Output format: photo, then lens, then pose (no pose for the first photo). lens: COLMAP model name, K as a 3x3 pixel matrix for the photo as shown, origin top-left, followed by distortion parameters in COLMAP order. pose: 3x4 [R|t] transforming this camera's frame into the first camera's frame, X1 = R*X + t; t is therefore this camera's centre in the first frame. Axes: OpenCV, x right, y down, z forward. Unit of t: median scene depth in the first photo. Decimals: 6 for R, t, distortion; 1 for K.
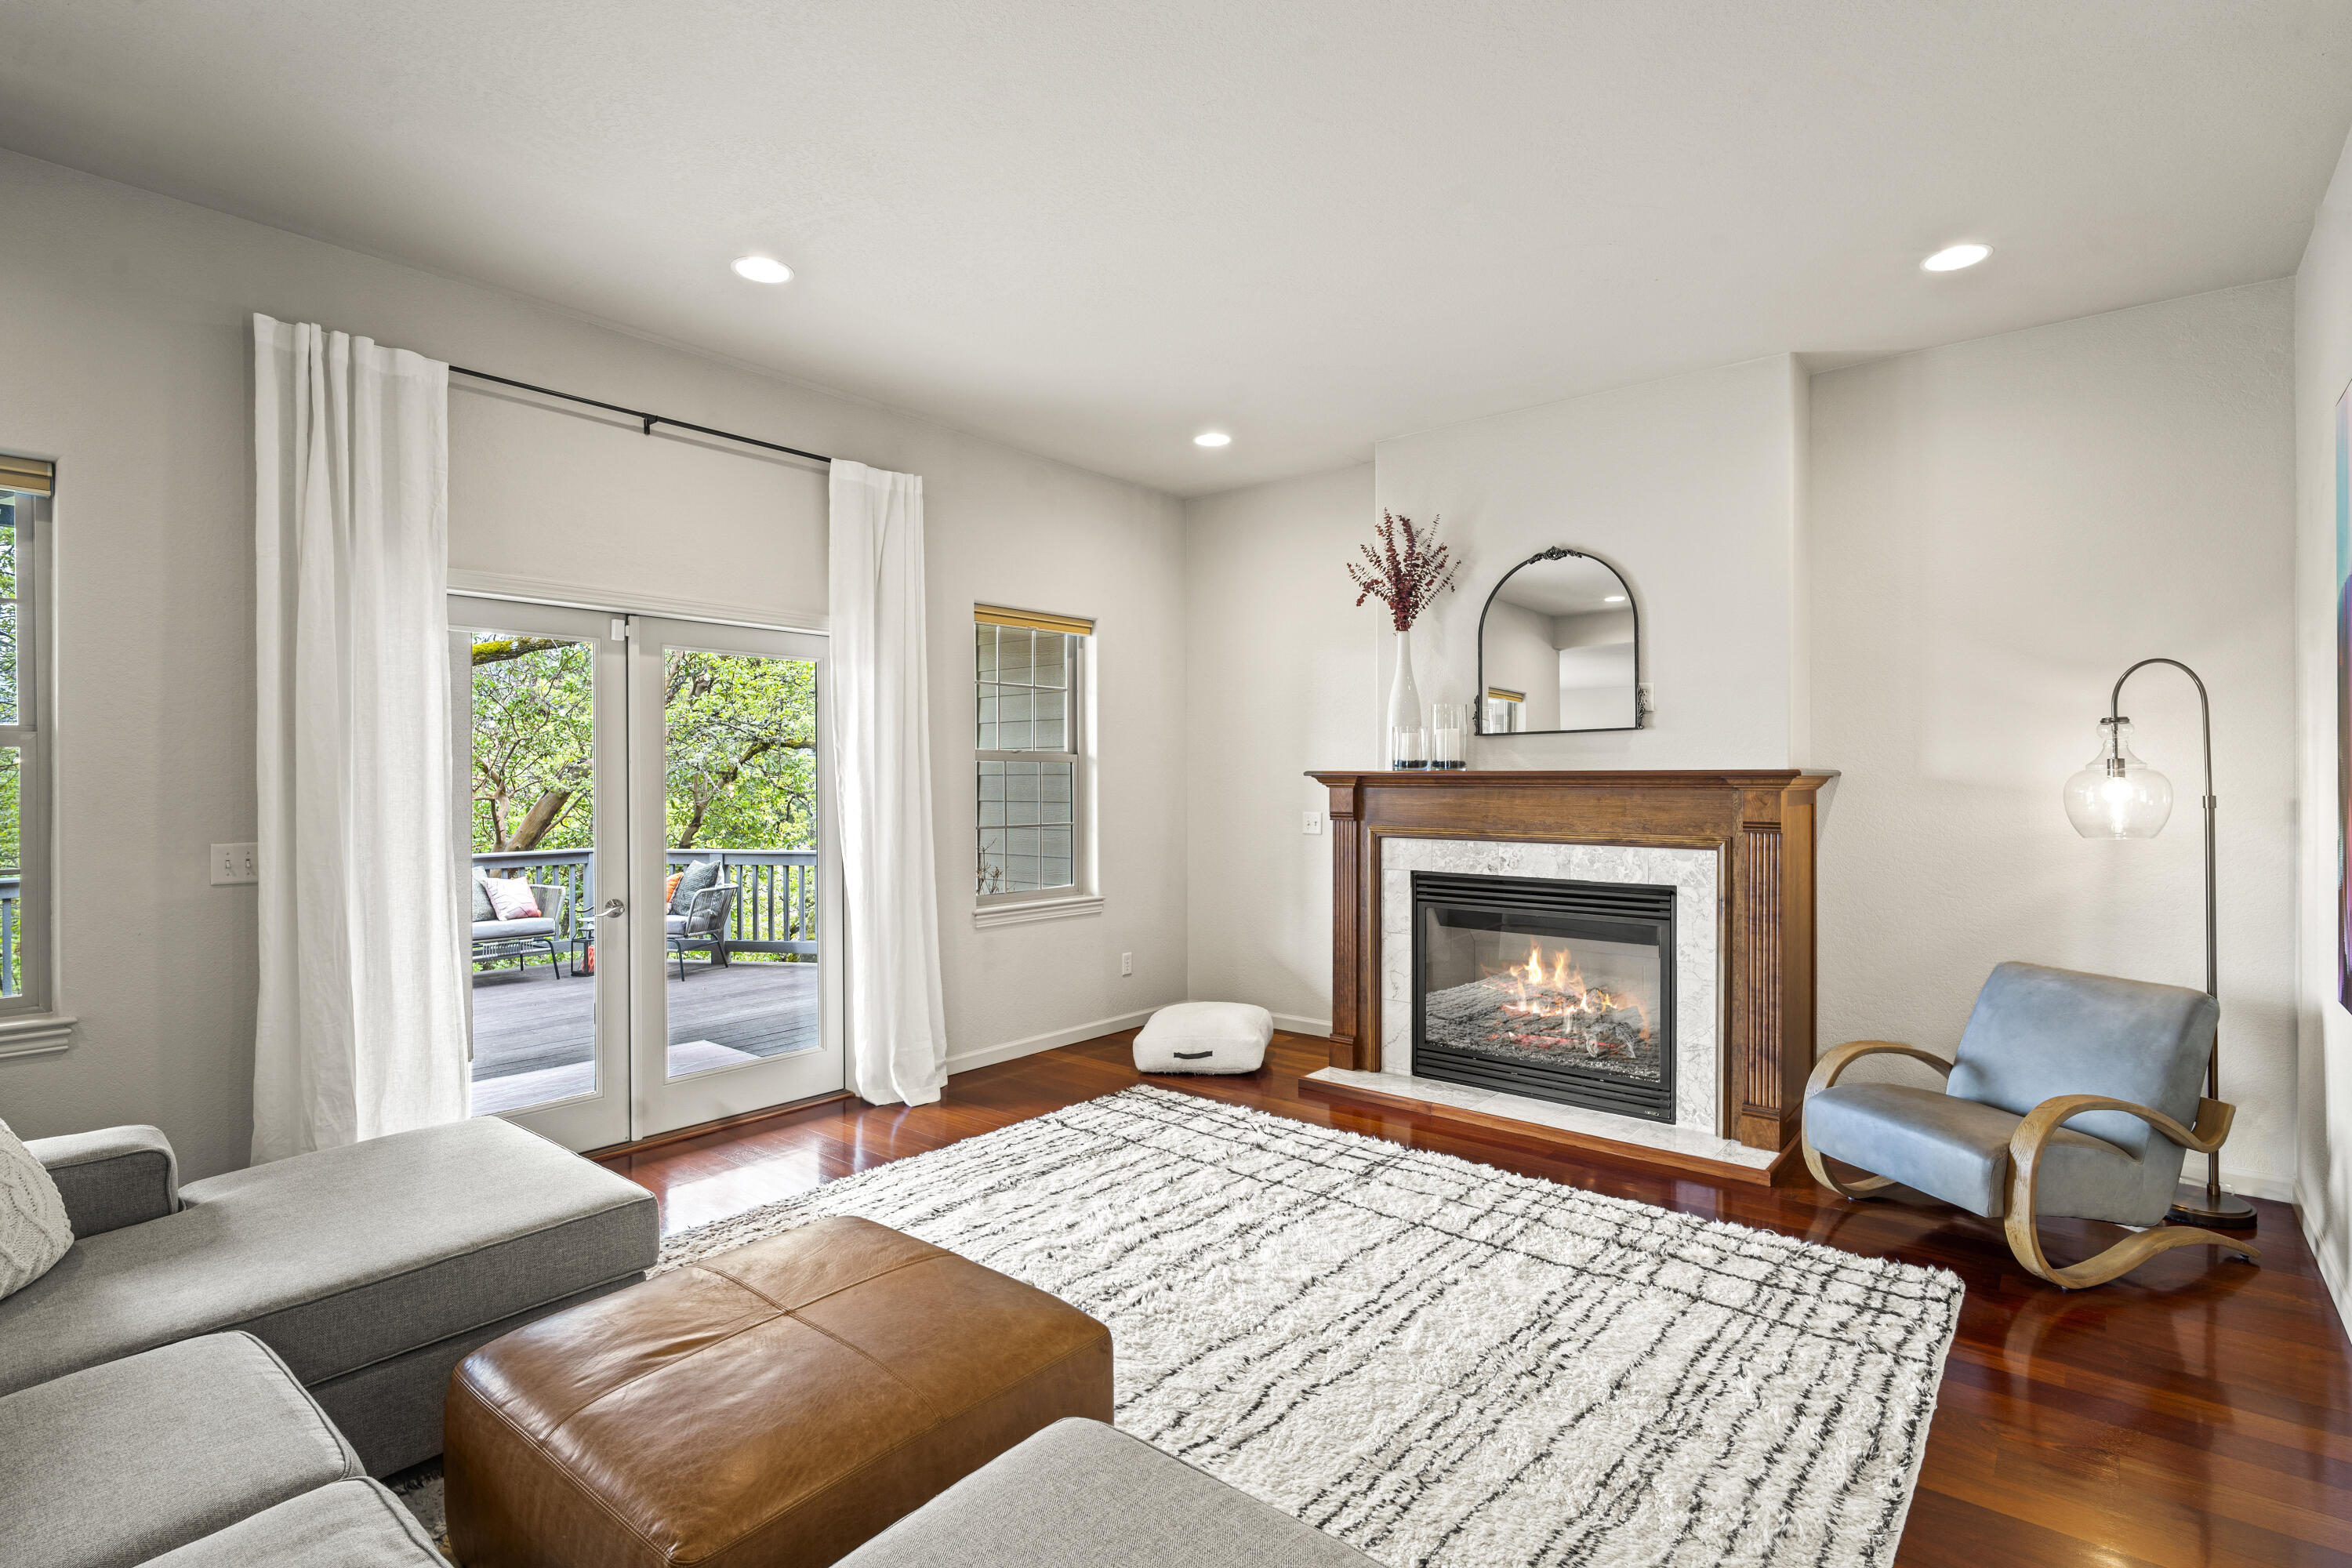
lens RADIAL K [[1119.4, 0, 1156.2], [0, 1119.4, 782.3], [0, 0, 1]] dist [-0.002054, -0.003033]
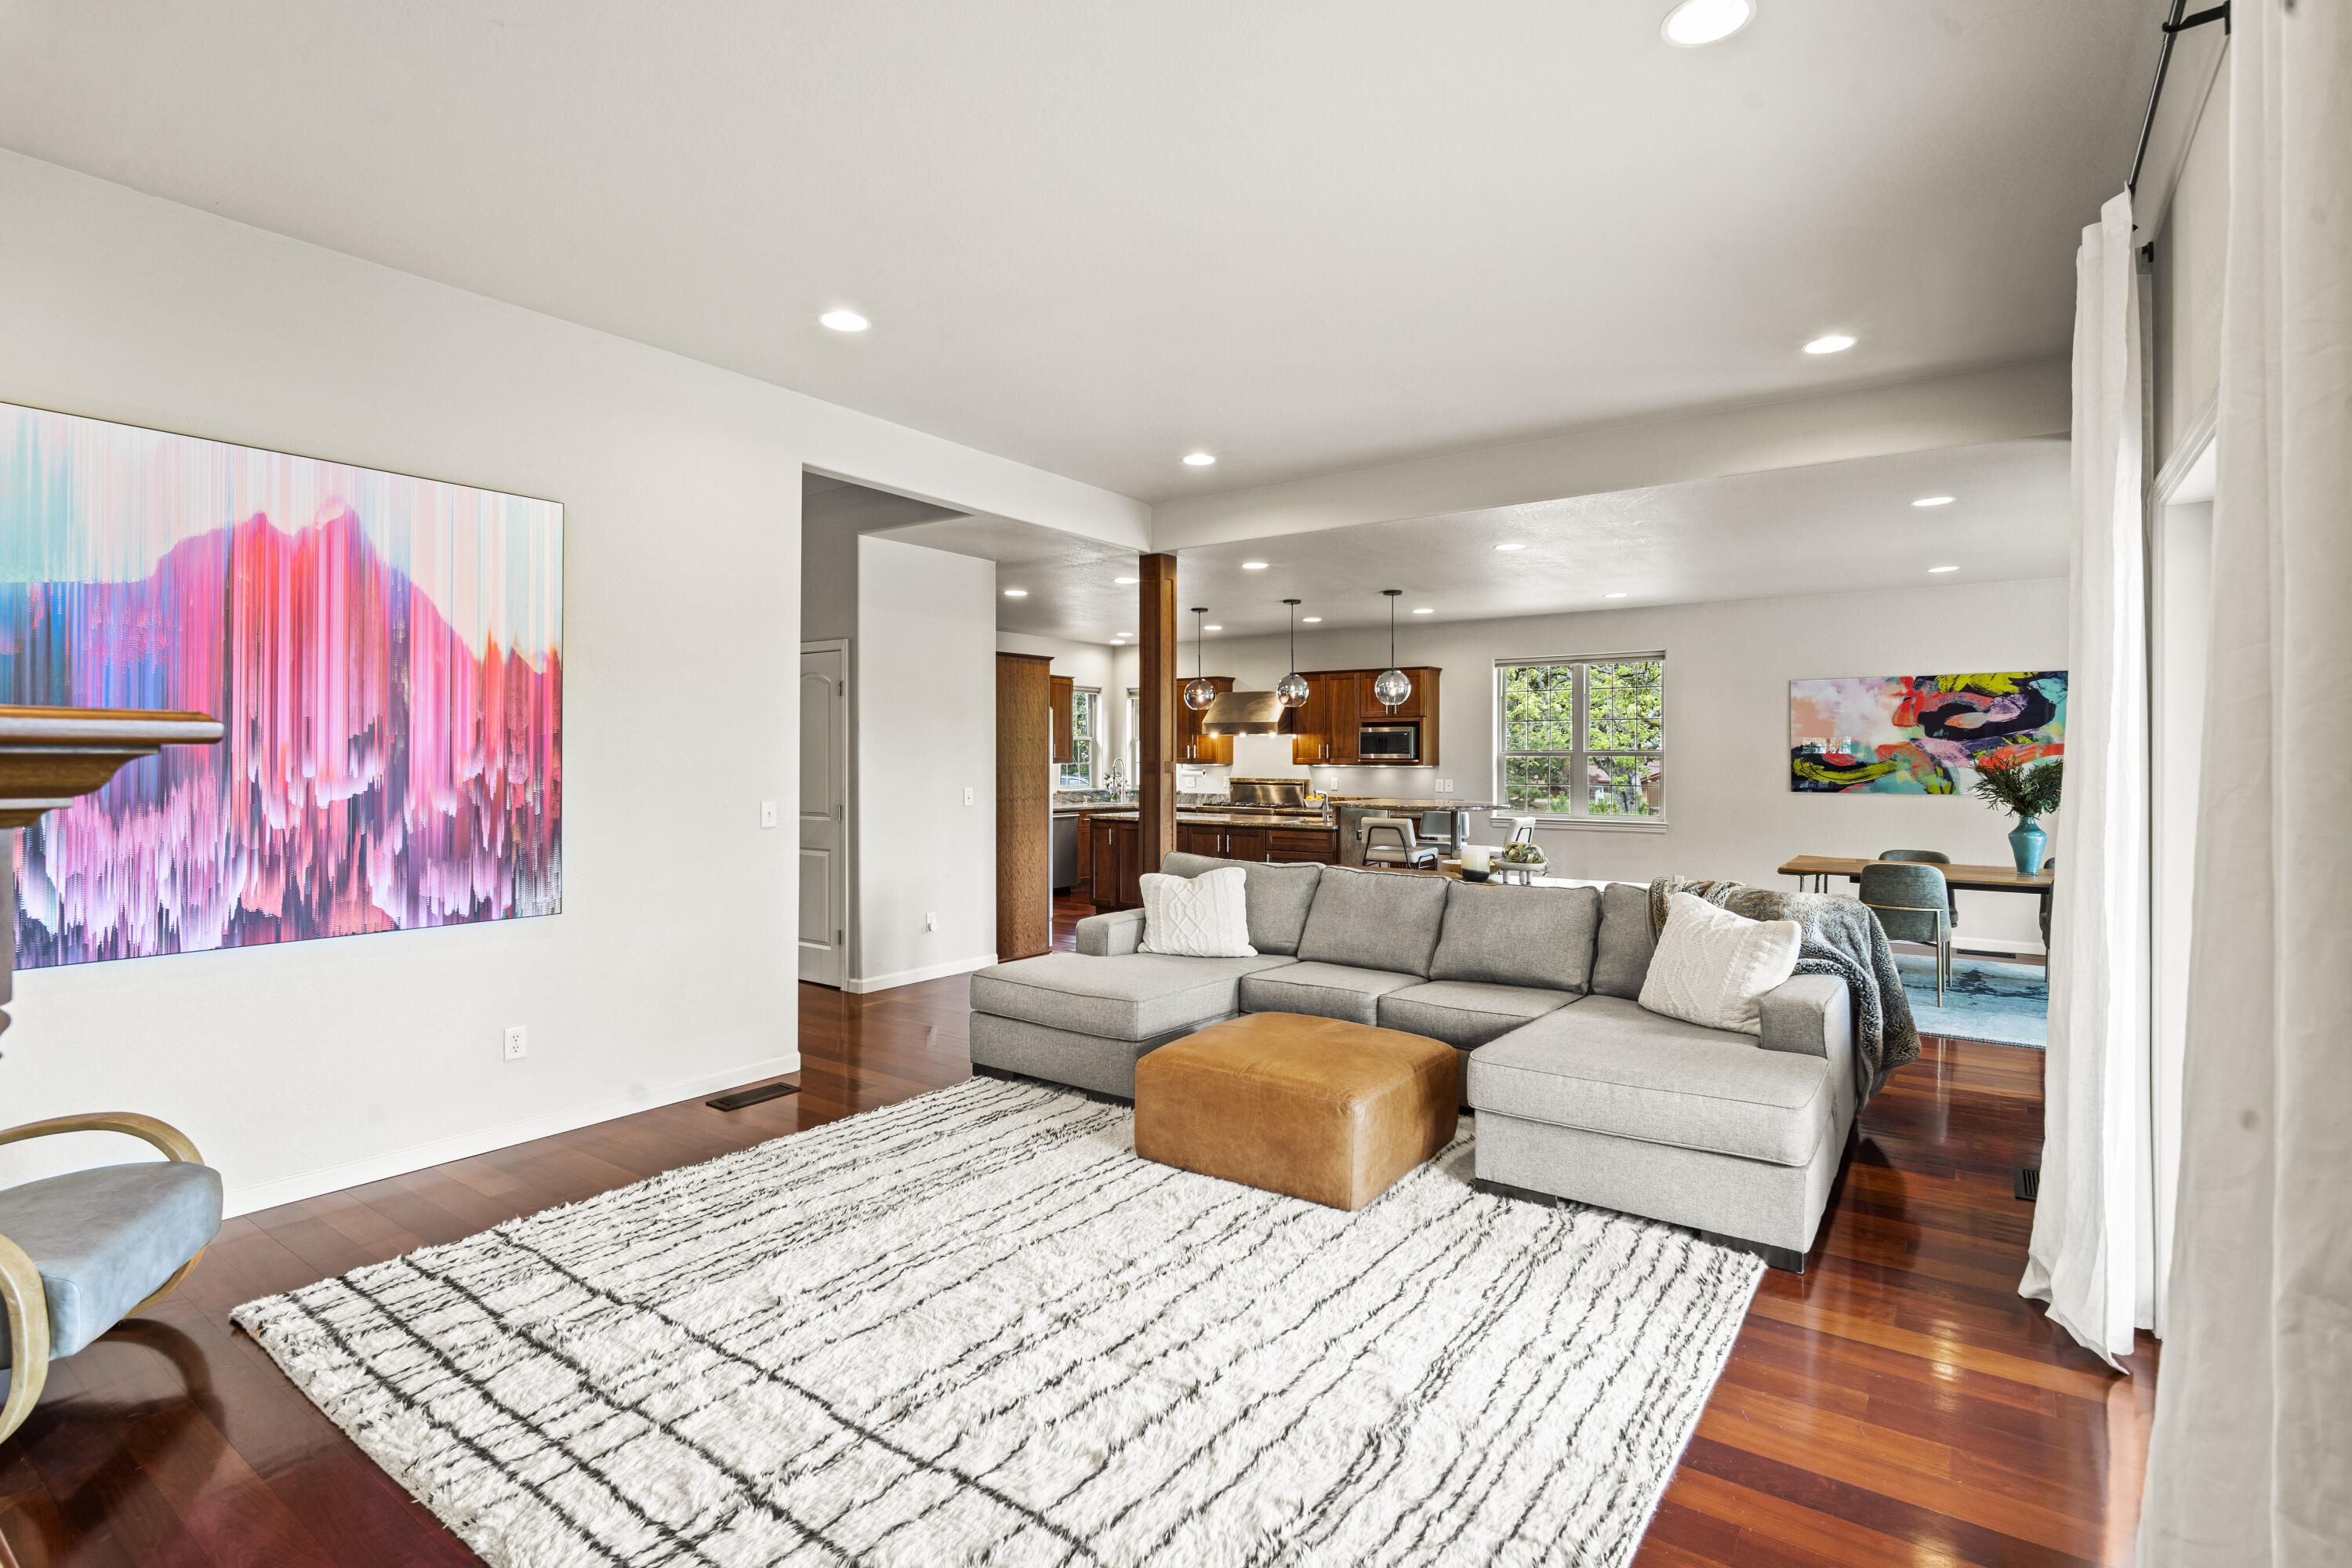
lens RADIAL K [[1119.4, 0, 1178.0], [0, 1119.4, 767.3], [0, 0, 1]] dist [-0.002054, -0.003033]
pose [[-0.996360, -0.001918, -0.085226, 0.024733], [-0.002835, 0.999939, 0.010640, -0.005803], [0.085201, 0.010843, -0.996305, 1.388966]]
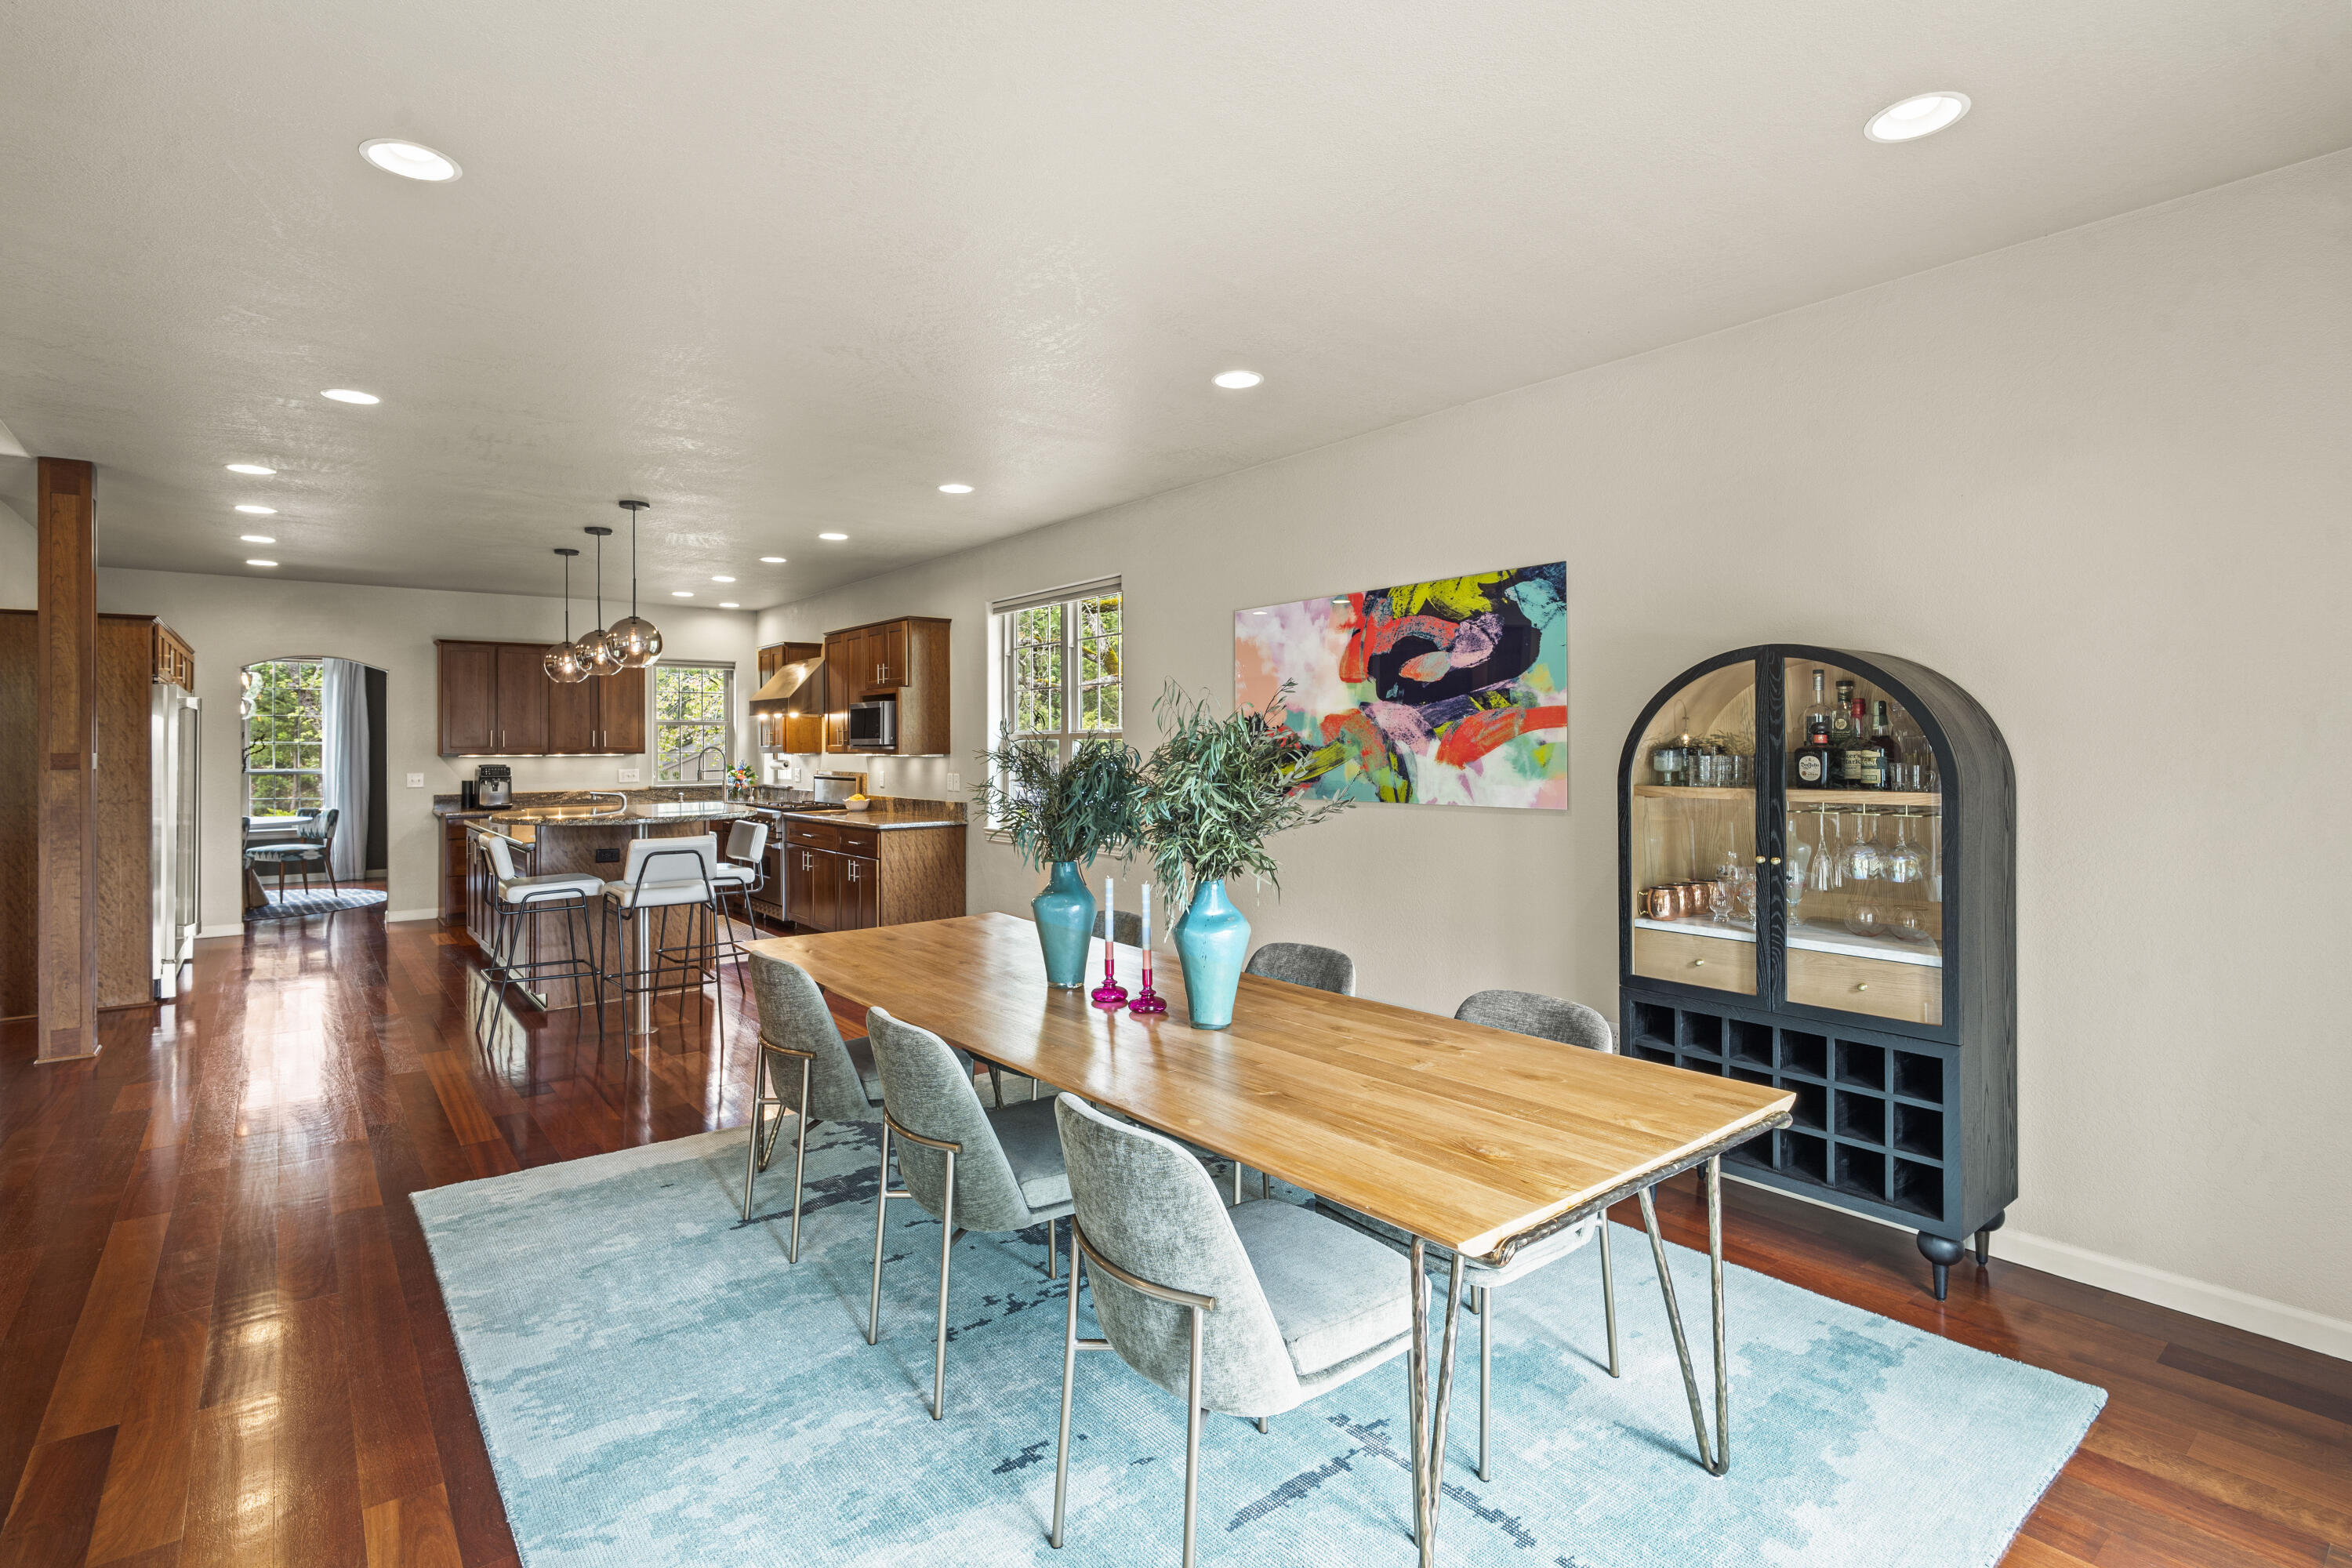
lens RADIAL K [[1119.4, 0, 1181.4], [0, 1119.4, 738.8], [0, 0, 1]] dist [-0.002054, -0.003033]
pose [[-0.983022, 0.005643, 0.183399, -1.444963], [0.005002, 0.999980, -0.003952, -0.000315], [-0.183417, -0.002968, -0.983031, 0.659380]]
